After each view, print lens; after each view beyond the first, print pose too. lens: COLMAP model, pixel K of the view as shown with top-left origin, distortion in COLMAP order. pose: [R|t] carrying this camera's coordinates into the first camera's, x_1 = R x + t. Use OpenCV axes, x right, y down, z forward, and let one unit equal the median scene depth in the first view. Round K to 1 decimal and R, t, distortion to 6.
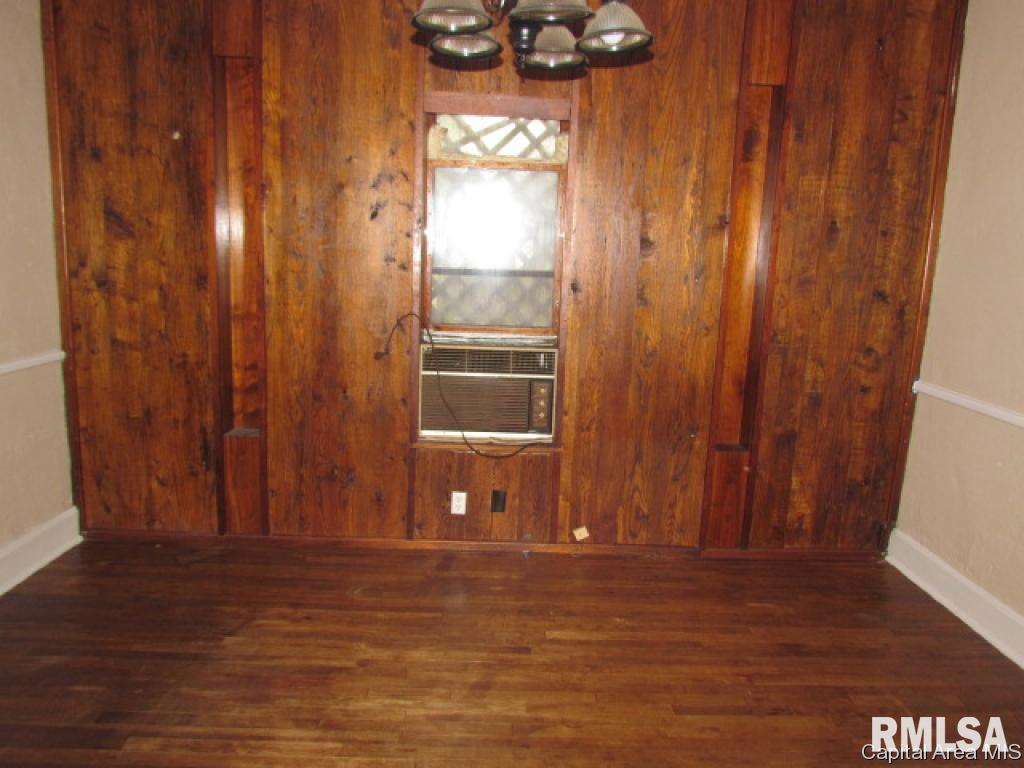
lens RADIAL K [[731.7, 0, 512.0], [0, 731.7, 384.0], [0, 0, 1]] dist [0.000224, 0.000456]
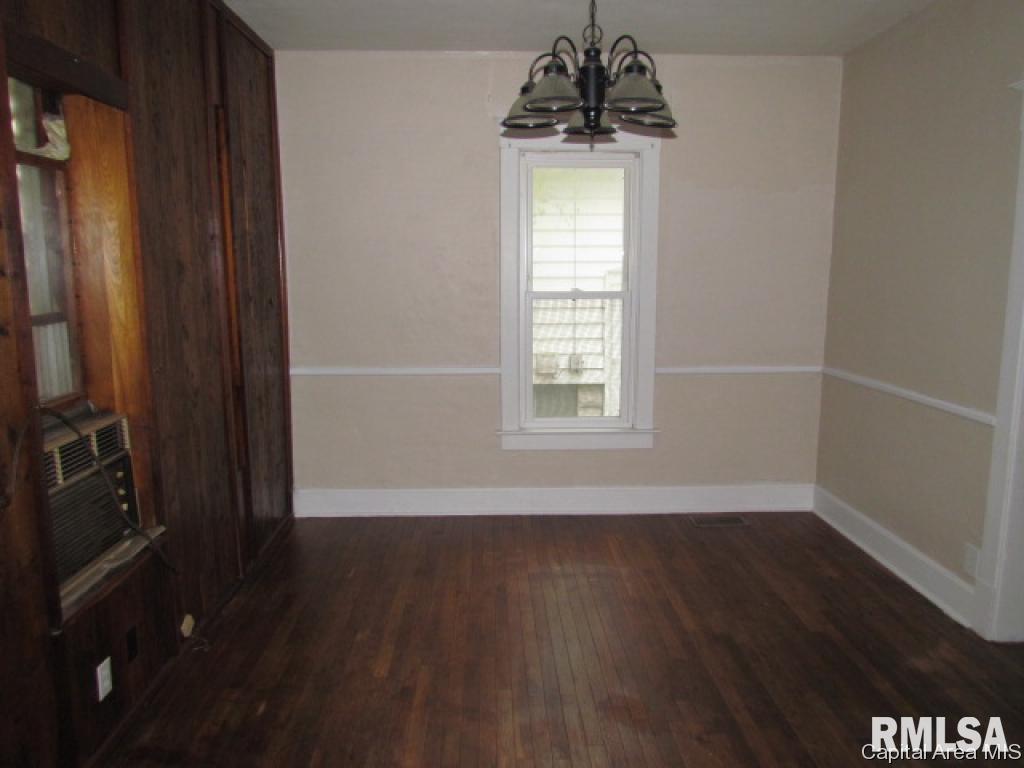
lens RADIAL K [[731.7, 0, 512.0], [0, 731.7, 384.0], [0, 0, 1]] dist [0.000224, 0.000456]
pose [[-0.031825, -0.189085, 0.981445, -0.827862], [0.174555, 0.965800, 0.191732, -0.182070], [-0.984133, 0.177418, 0.002270, 0.760338]]
